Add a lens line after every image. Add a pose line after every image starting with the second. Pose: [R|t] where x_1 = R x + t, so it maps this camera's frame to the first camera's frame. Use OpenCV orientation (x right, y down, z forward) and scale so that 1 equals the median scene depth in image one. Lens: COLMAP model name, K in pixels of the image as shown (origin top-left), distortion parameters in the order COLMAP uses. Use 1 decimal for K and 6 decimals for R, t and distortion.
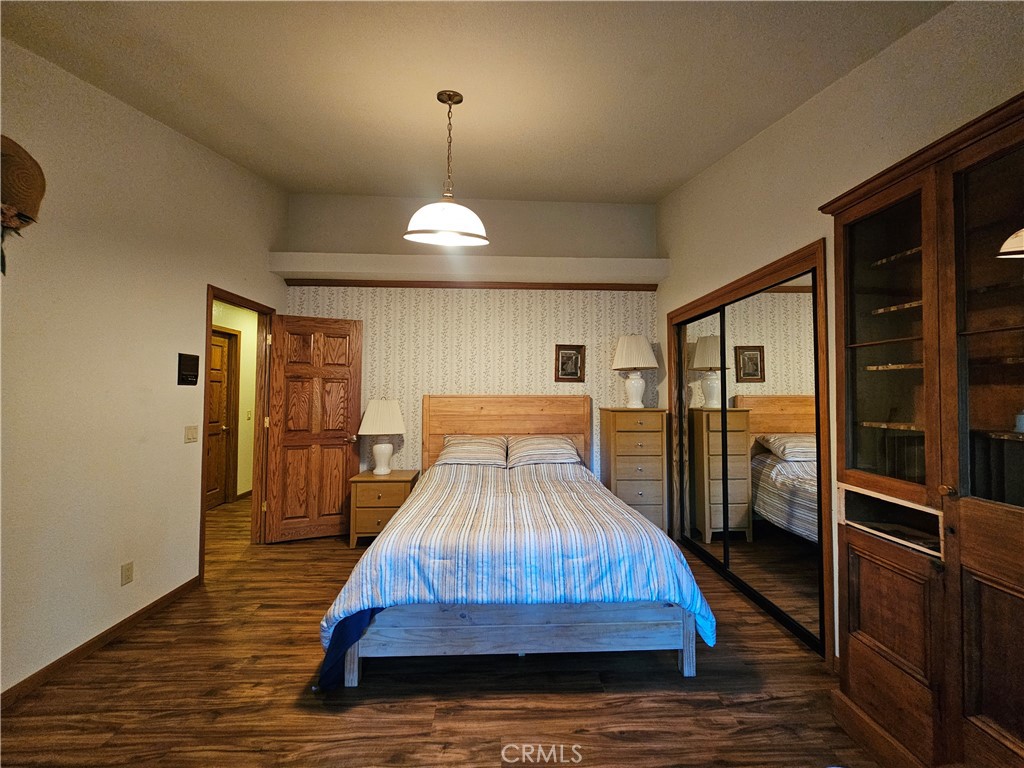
lens RADIAL K [[422.0, 0, 520.5], [0, 422.0, 384.2], [0, 0, 1]] dist [-0.001060, 0.001058]
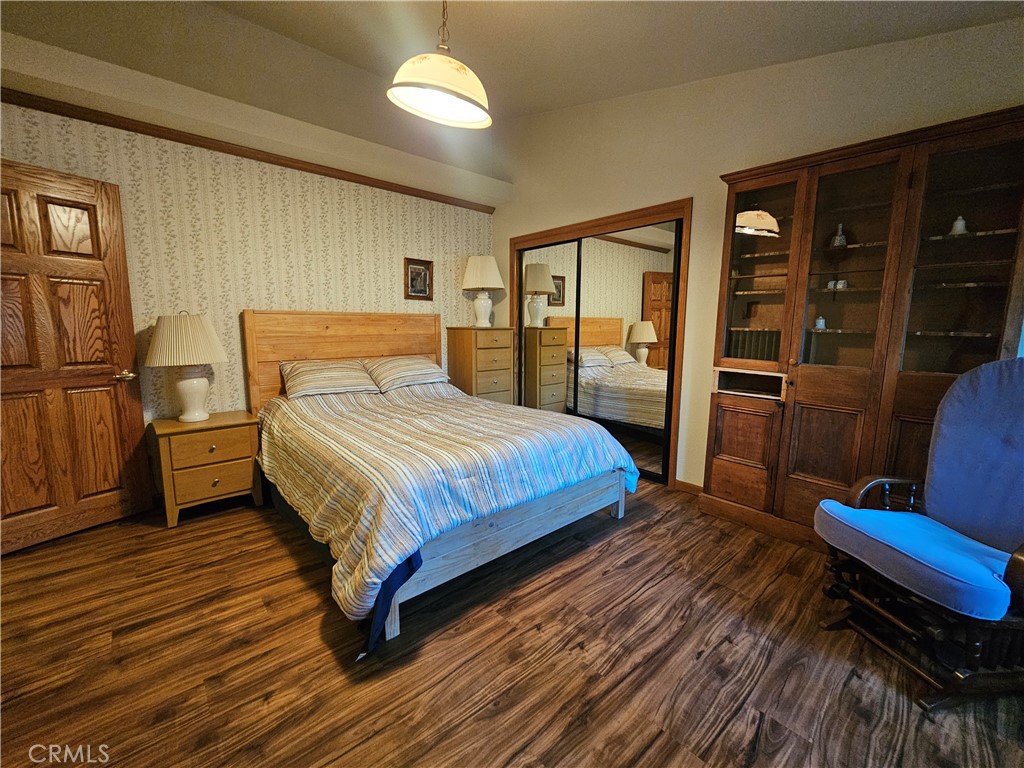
lens RADIAL K [[422.0, 0, 512.6], [0, 422.0, 384.5], [0, 0, 1]] dist [-0.001060, 0.001058]
pose [[0.770376, -0.086509, 0.631694, -0.548745], [-0.020984, 0.986776, 0.160728, 0.041623], [-0.637245, -0.137076, 0.758373, 0.192883]]
